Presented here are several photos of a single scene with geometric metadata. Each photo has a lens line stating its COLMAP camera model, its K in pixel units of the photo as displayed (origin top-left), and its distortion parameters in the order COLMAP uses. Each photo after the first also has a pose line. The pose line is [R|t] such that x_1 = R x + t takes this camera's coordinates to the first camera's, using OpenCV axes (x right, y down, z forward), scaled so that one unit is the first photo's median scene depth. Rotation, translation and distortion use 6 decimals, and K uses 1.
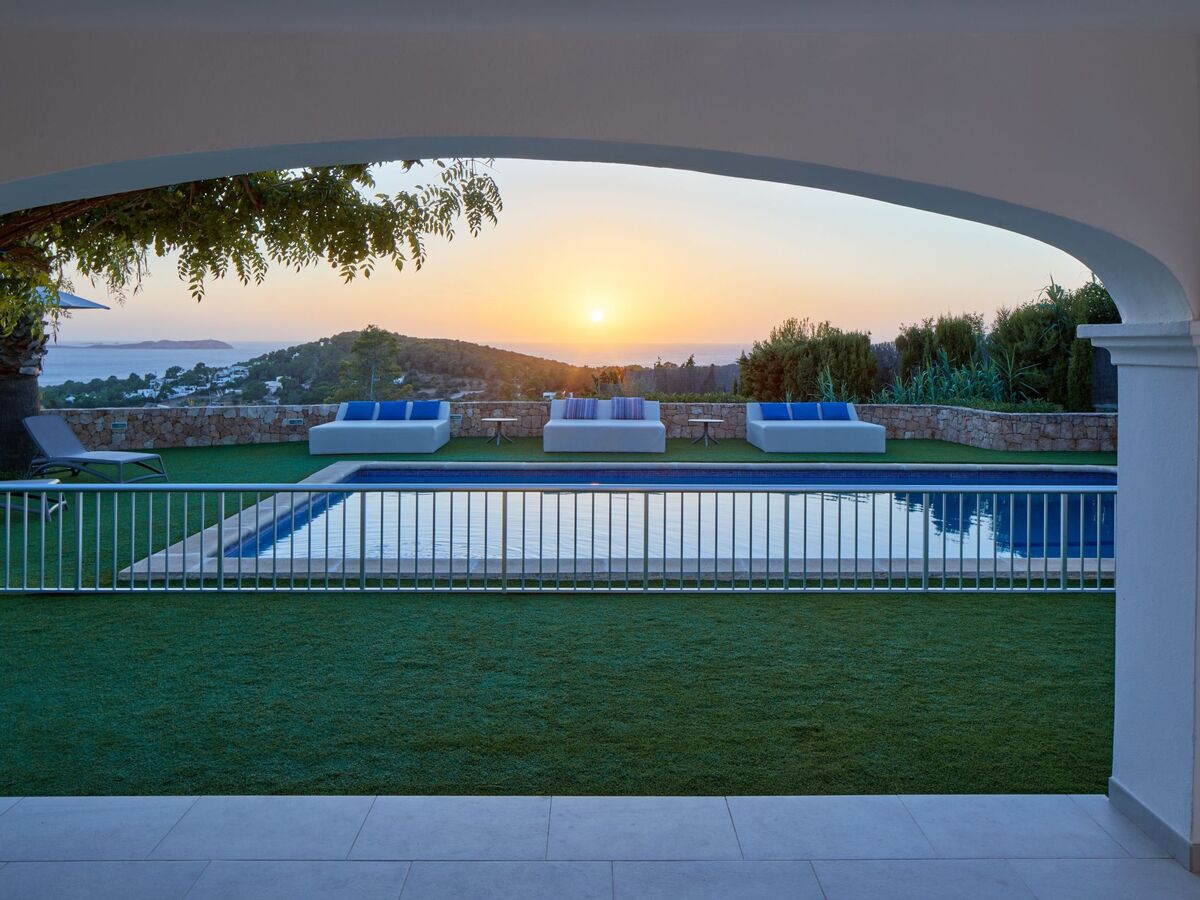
lens RADIAL K [[956.4, 0, 612.3], [0, 956.4, 531.6], [0, 0, 1]] dist [-0.000025, 0.001291]
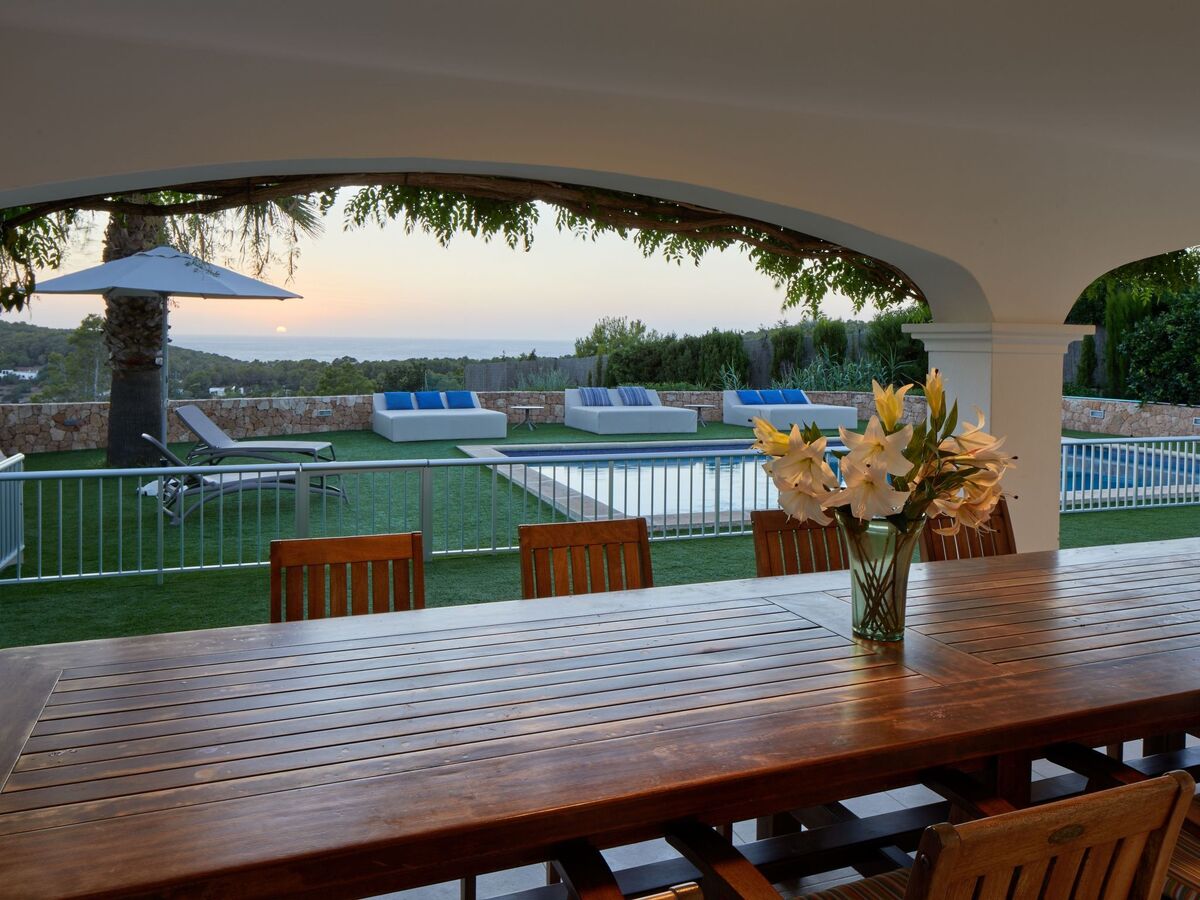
lens RADIAL K [[955.8, 0, 596.2], [0, 955.8, 491.4], [0, 0, 1]] dist [-0.001321, 0.000438]
pose [[0.939997, -0.043425, 0.338406, -0.346615], [0.055433, 0.998127, -0.025894, 0.009269], [-0.336648, 0.043099, 0.940644, -0.039918]]
